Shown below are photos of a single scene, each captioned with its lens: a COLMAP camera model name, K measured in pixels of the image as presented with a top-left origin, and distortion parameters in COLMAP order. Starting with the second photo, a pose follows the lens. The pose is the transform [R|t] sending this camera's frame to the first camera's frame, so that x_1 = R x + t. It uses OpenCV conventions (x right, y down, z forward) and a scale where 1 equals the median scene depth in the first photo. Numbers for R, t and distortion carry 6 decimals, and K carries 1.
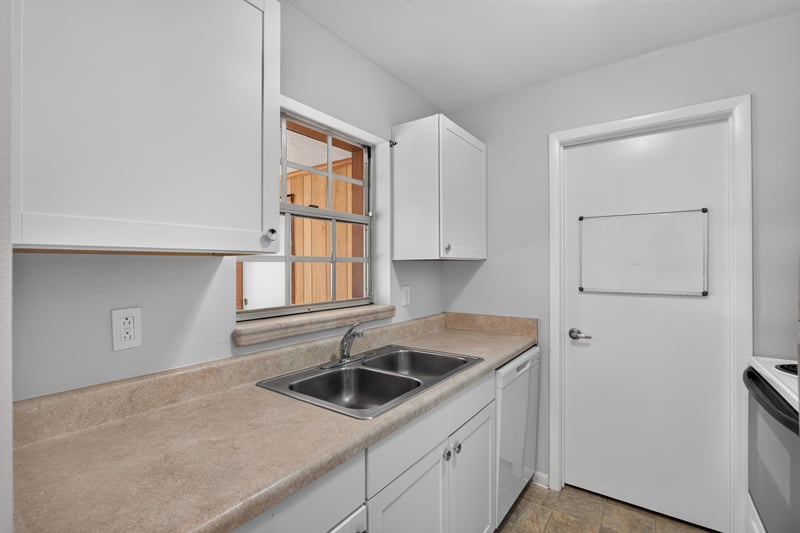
lens RADIAL K [[361.3, 0, 403.3], [0, 361.3, 265.3], [0, 0, 1]] dist [-0.011051, 0.000585]
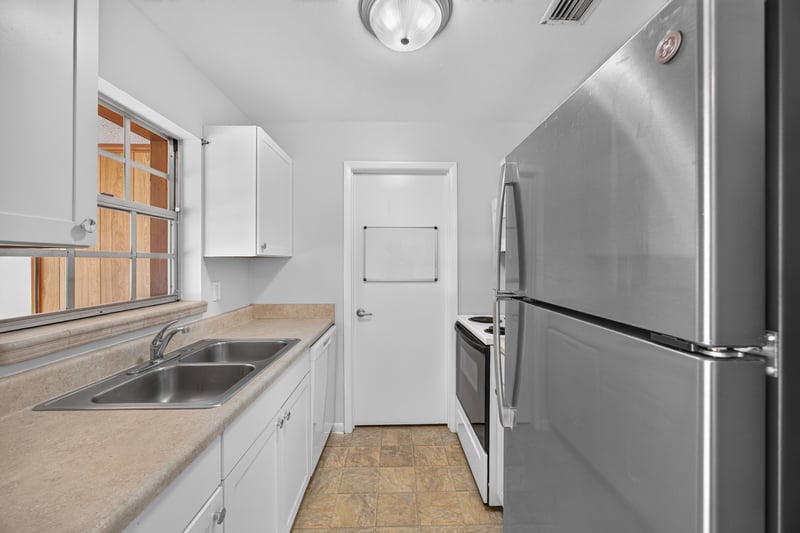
lens RADIAL K [[307.1, 0, 397.7], [0, 307.1, 261.3], [0, 0, 1]] dist [-0.001602, 0.000367]
pose [[0.810693, 0.002340, 0.585467, -0.098110], [-0.000588, 0.999995, -0.003183, 0.001338], [-0.585471, 0.002237, 0.810690, -0.020887]]
